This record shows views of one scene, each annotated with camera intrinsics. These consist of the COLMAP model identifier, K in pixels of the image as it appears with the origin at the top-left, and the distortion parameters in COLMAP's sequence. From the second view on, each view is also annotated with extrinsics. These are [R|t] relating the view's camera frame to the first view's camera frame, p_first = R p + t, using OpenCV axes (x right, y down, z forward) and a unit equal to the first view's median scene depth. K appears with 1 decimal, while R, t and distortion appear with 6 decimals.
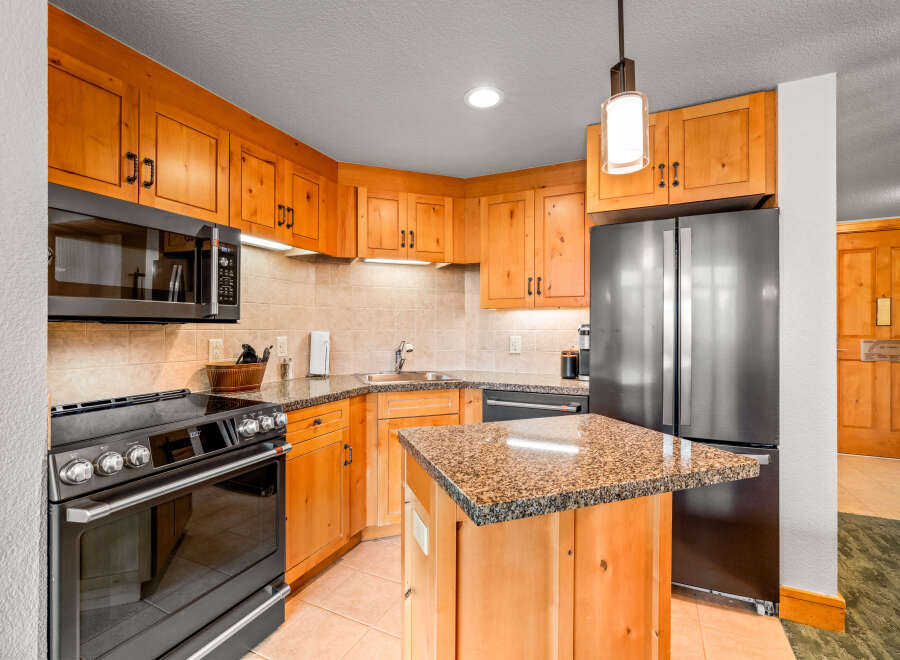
lens RADIAL K [[425.9, 0, 450.8], [0, 425.9, 328.4], [0, 0, 1]] dist [-0.003950, 0.000785]
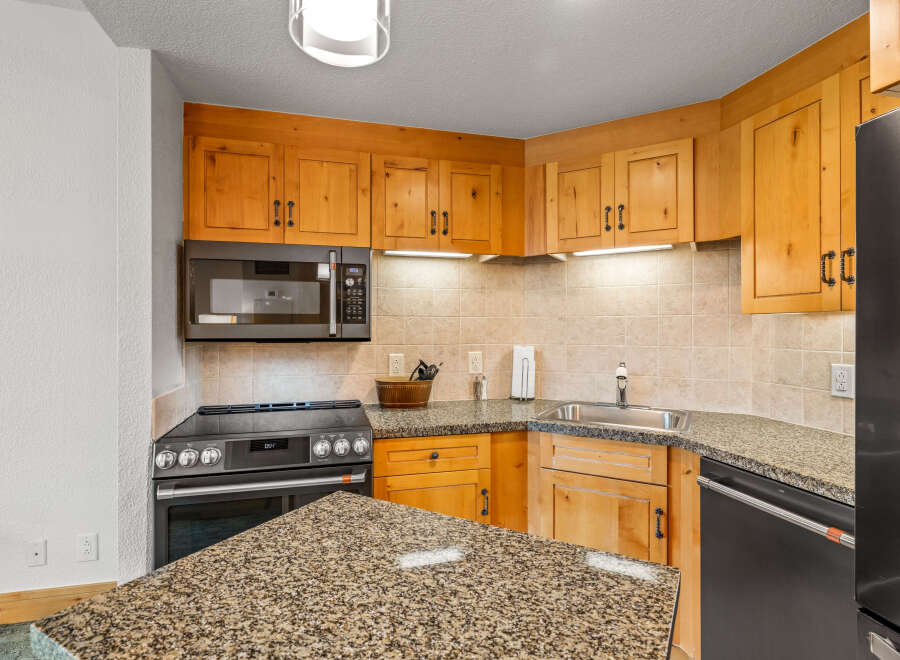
lens RADIAL K [[476.9, 0, 447.5], [0, 476.9, 327.3], [0, 0, 1]] dist [0.000217, -0.000148]
pose [[0.630763, -0.002074, -0.775972, 0.420983], [0.001891, 0.999998, -0.001136, -0.037441], [0.775973, -0.000751, 0.630766, 0.370835]]
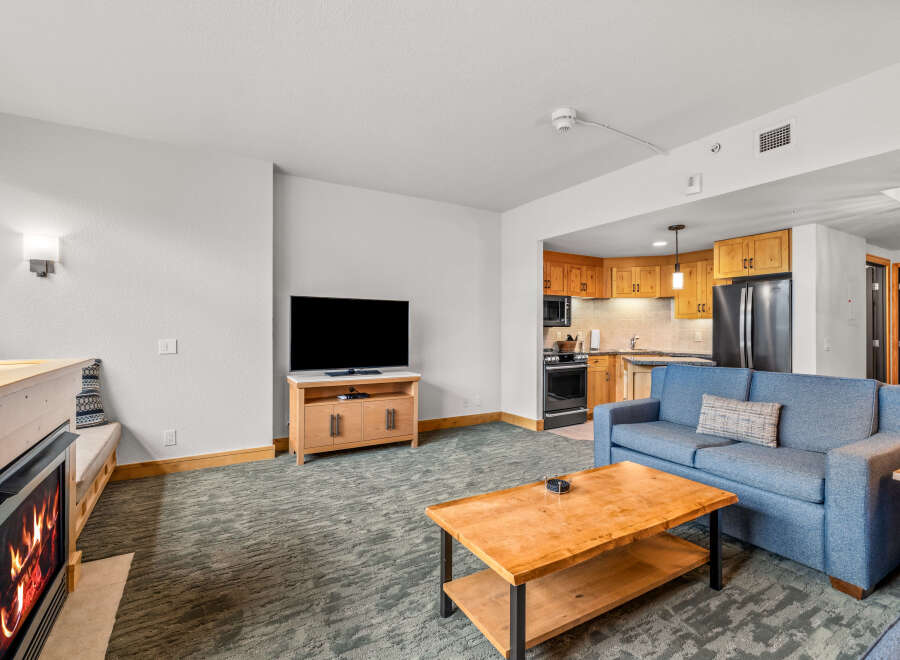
lens RADIAL K [[425.9, 0, 448.4], [0, 425.9, 326.7], [0, 0, 1]] dist [-0.003950, 0.000785]
pose [[0.827497, -0.002615, -0.561465, 0.418990], [-0.000522, 0.999985, -0.005427, 0.003945], [0.561471, 0.004784, 0.827483, -1.730666]]
